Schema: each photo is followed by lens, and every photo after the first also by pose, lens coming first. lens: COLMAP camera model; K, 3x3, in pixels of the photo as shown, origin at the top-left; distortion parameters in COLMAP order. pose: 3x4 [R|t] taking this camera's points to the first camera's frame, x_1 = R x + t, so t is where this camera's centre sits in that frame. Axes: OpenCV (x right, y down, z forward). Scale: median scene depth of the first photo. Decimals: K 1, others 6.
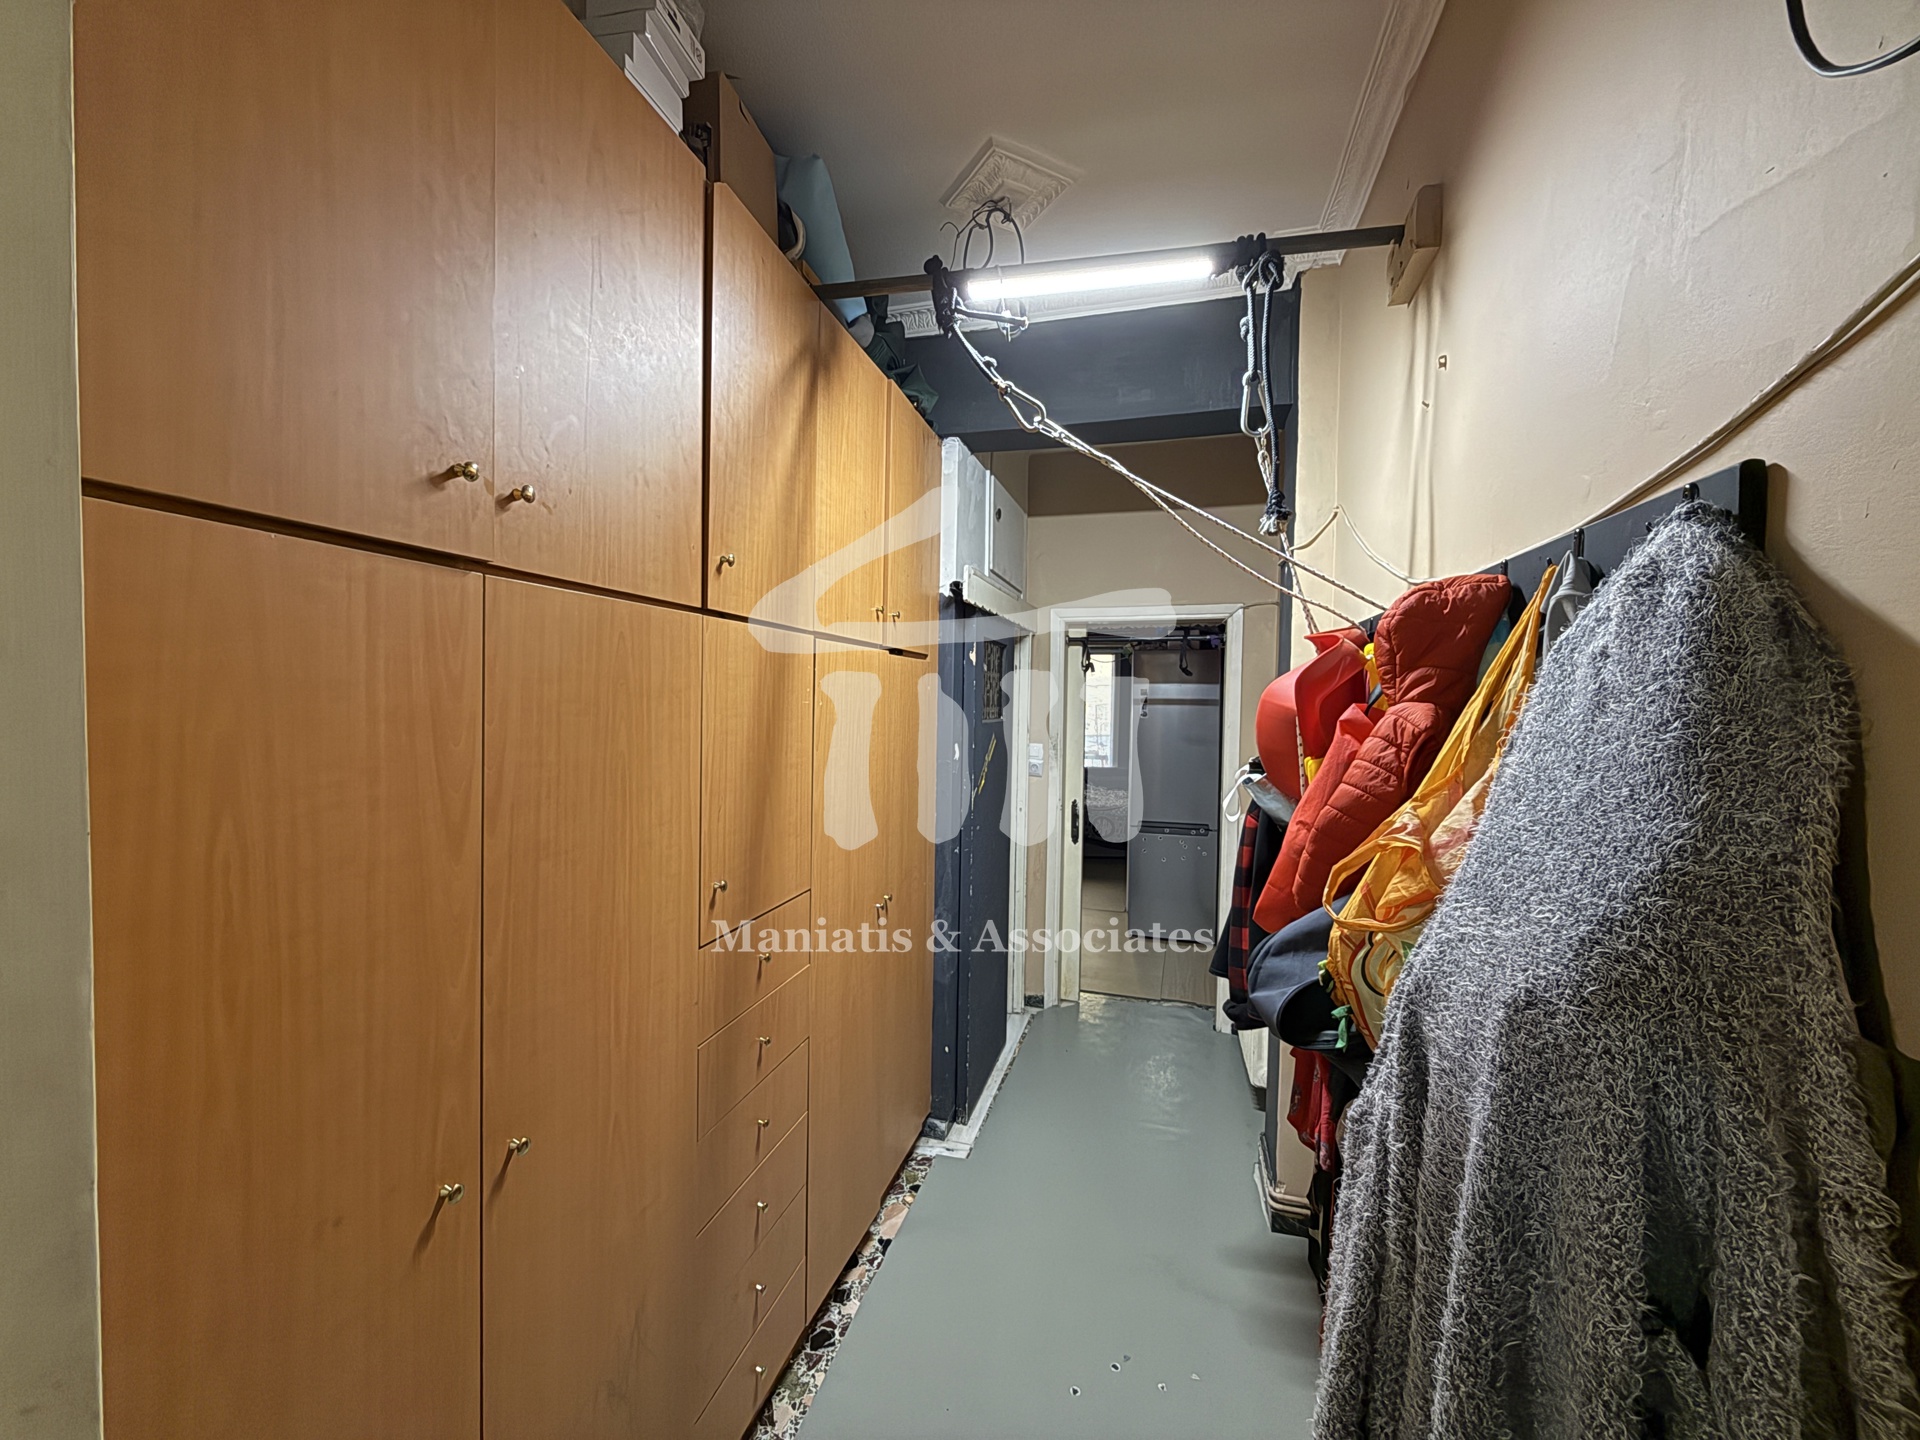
lens RADIAL K [[764.8, 0, 955.7], [0, 764.8, 723.9], [0, 0, 1]] dist [0.000123, -0.000335]
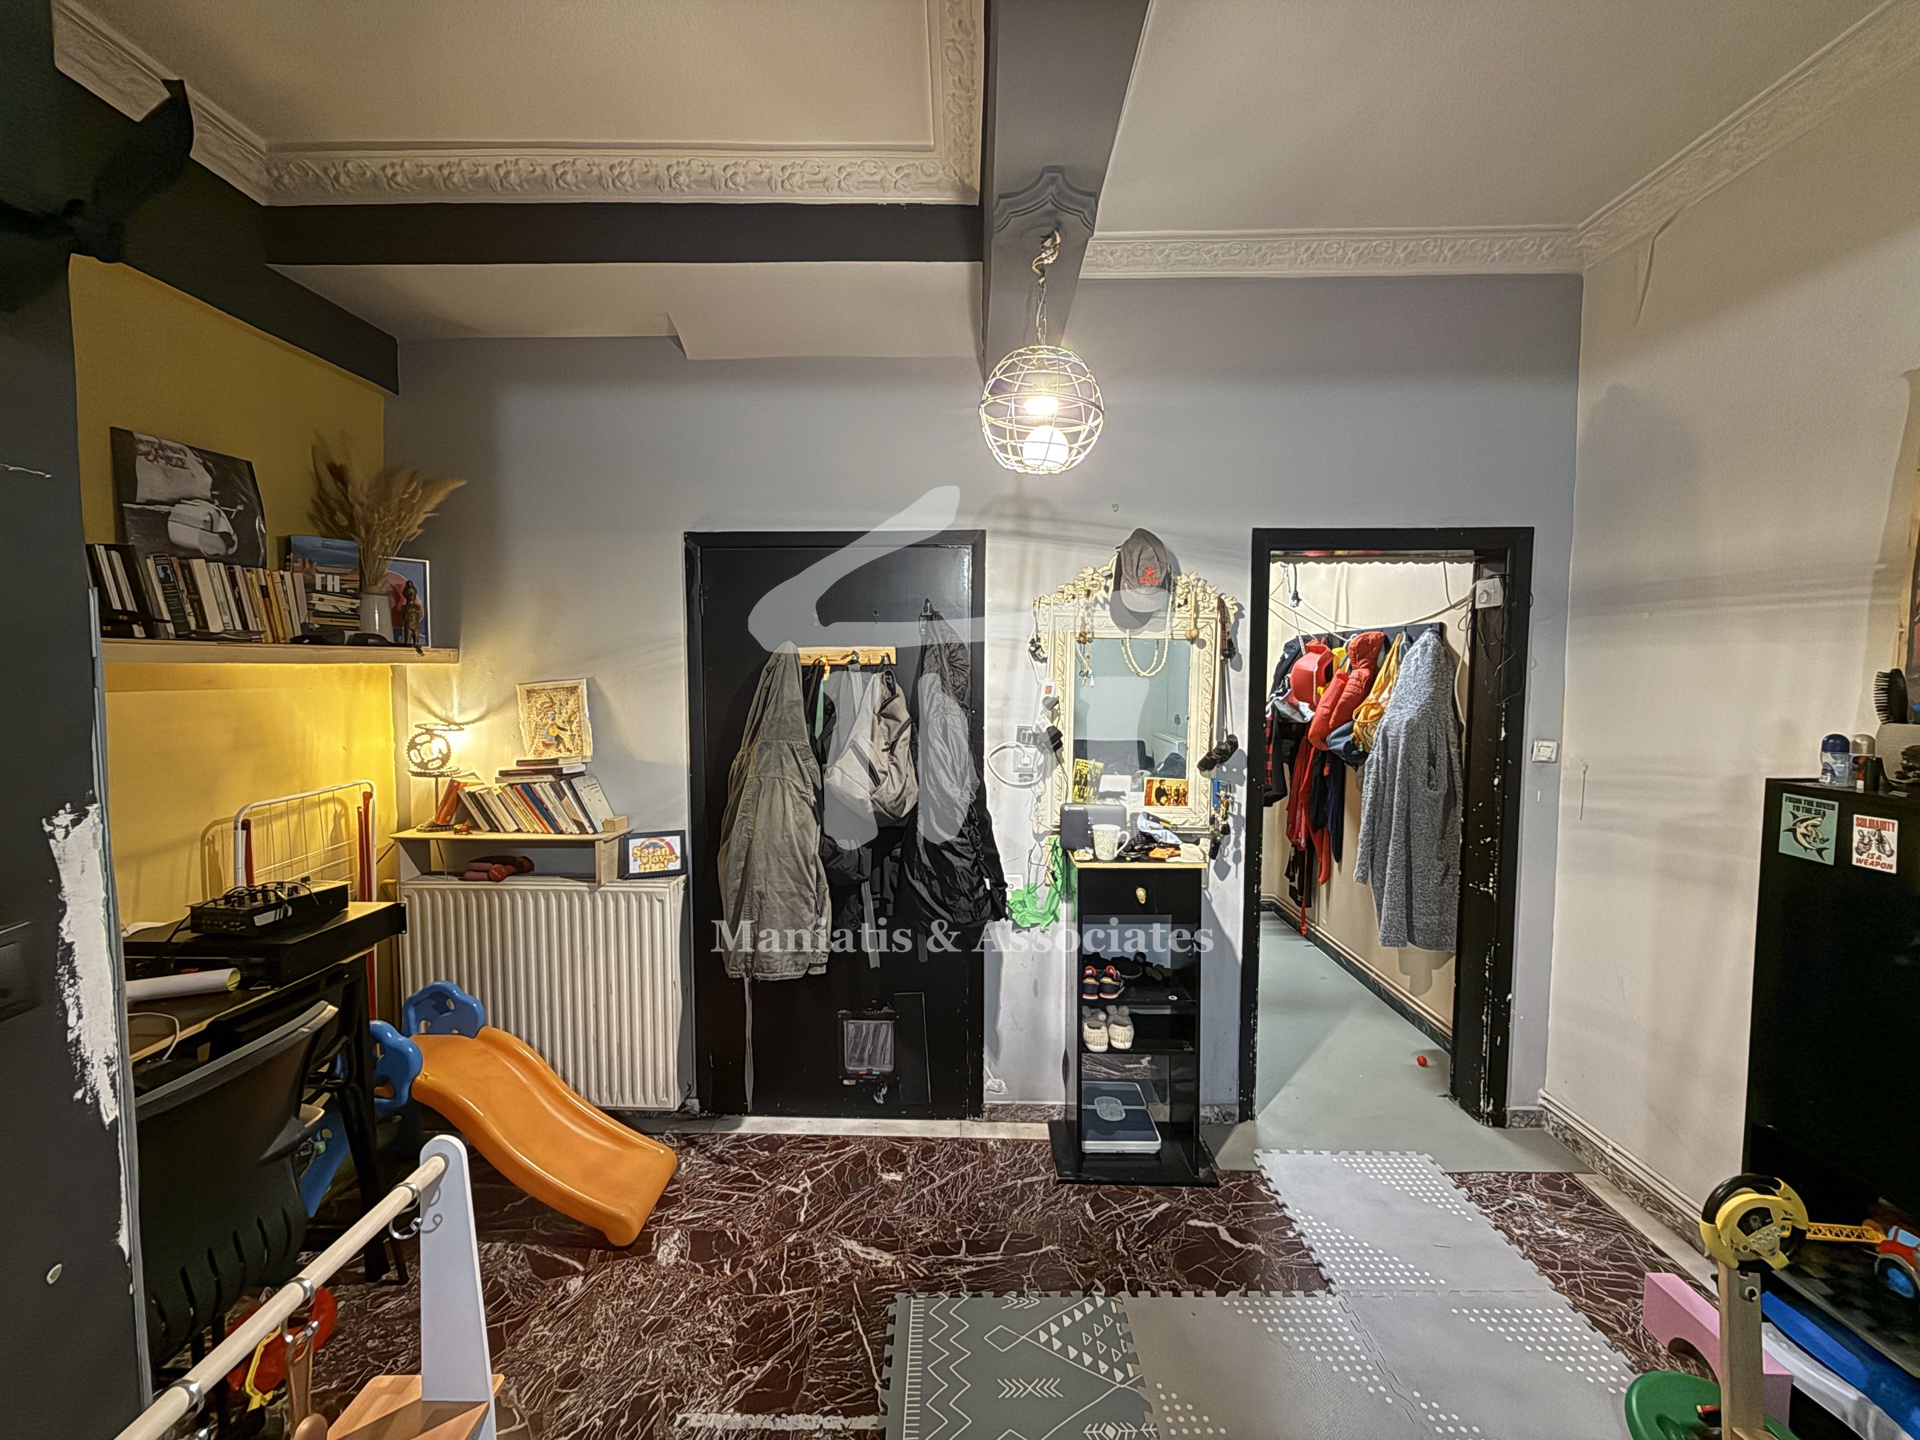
lens RADIAL K [[764.8, 0, 951.1], [0, 764.8, 721.9], [0, 0, 1]] dist [0.000123, -0.000335]
pose [[0.969814, -0.031636, 0.241785, -2.944226], [0.022535, 0.998933, 0.040316, 0.044184], [-0.242803, -0.033651, 0.969492, -2.763890]]
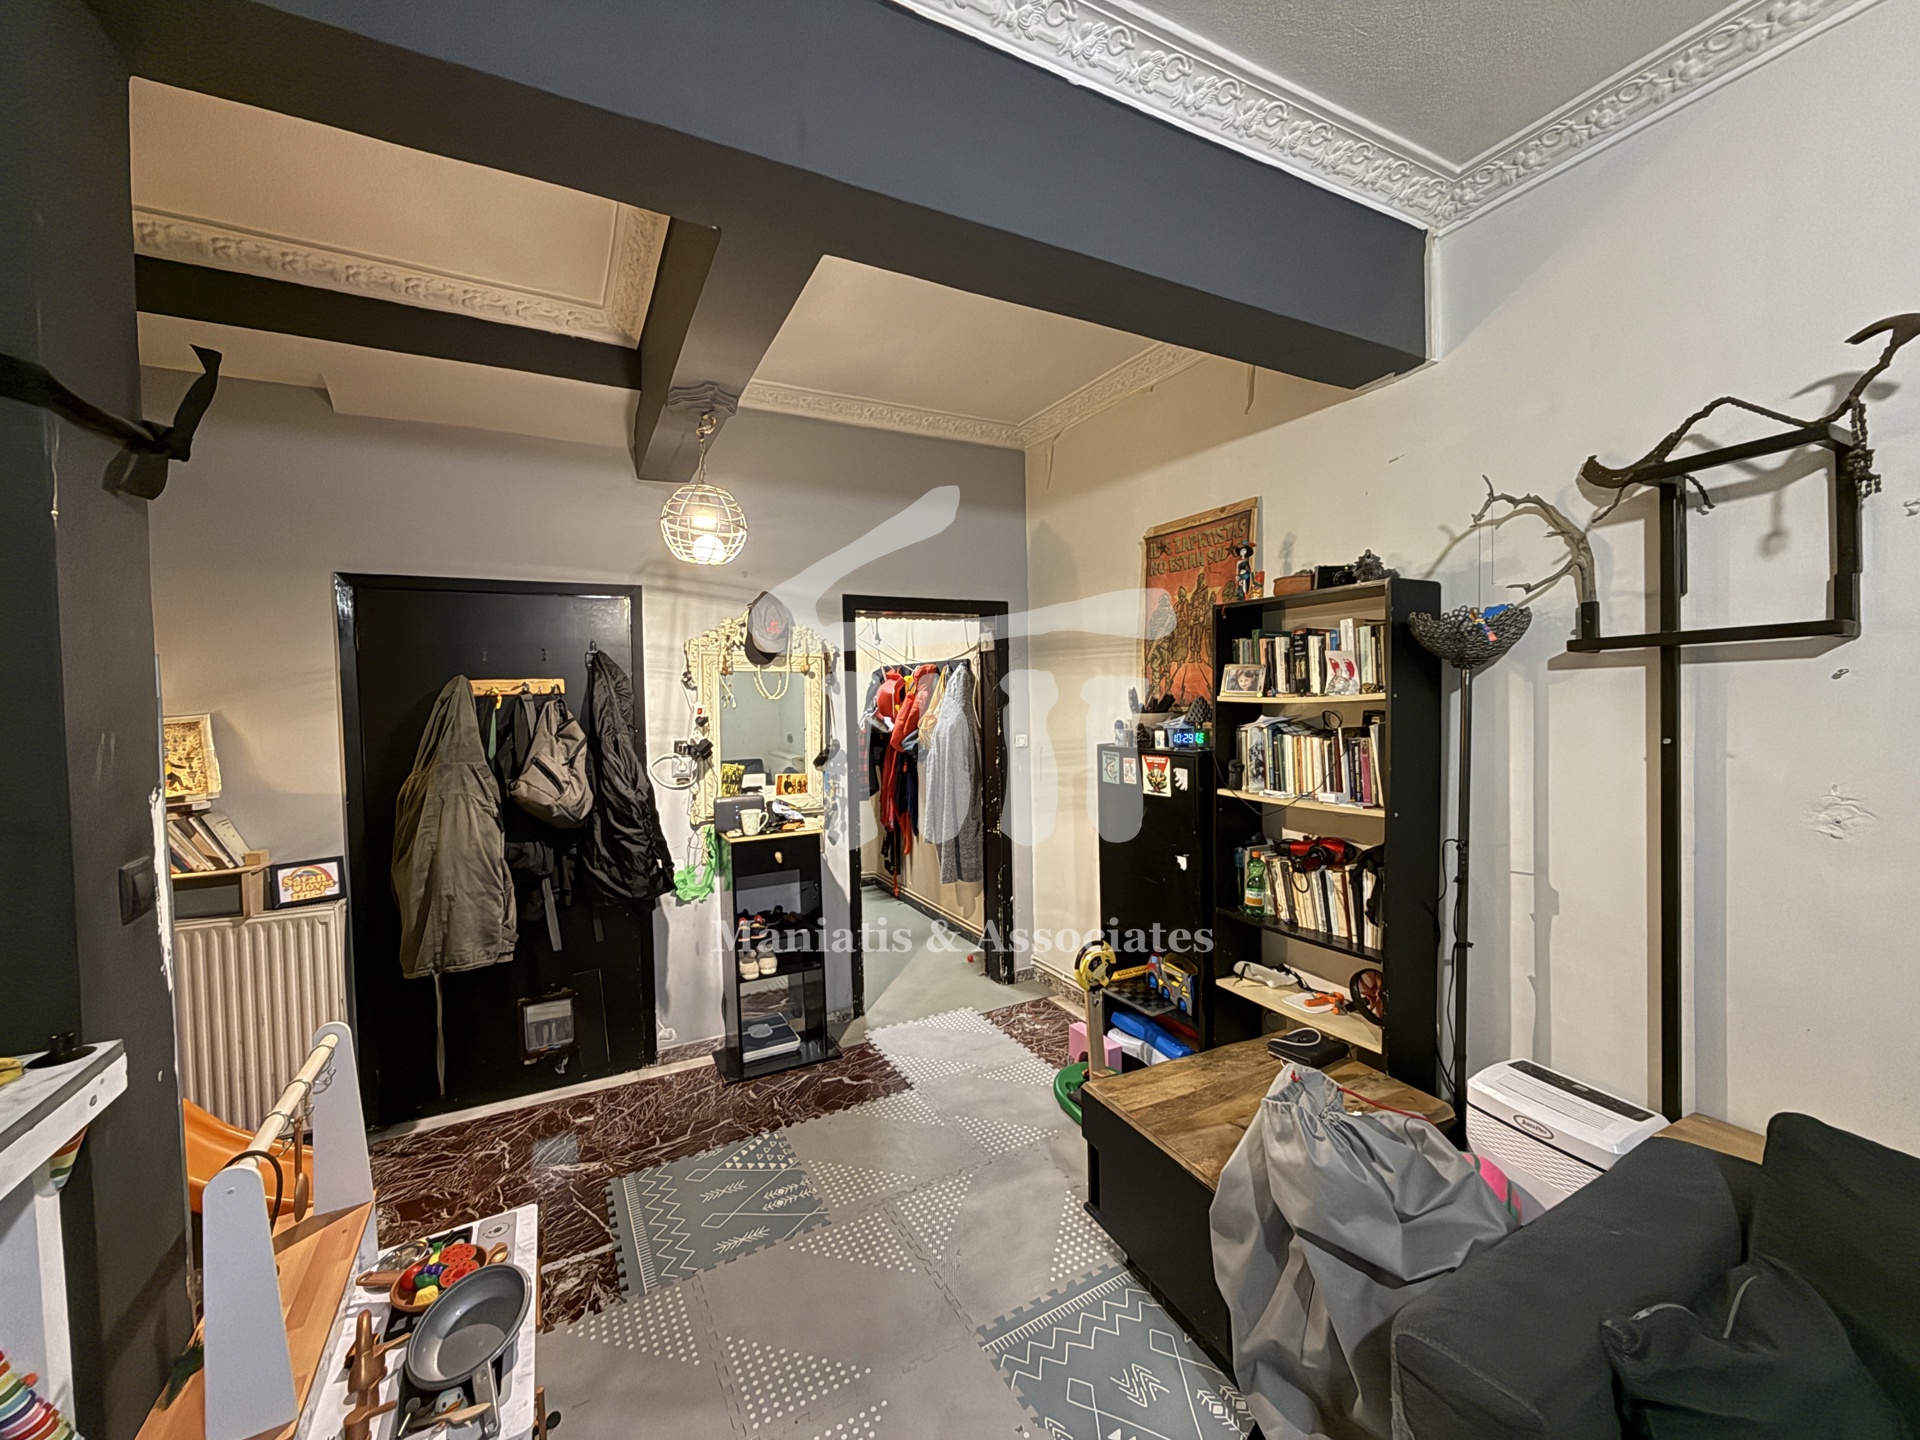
lens RADIAL K [[764.8, 0, 954.3], [0, 764.8, 717.6], [0, 0, 1]] dist [0.000123, -0.000335]
pose [[0.730034, -0.051924, 0.681436, -3.638348], [0.051651, 0.998450, 0.020746, 0.069379], [-0.681456, 0.020051, 0.731584, -3.800709]]
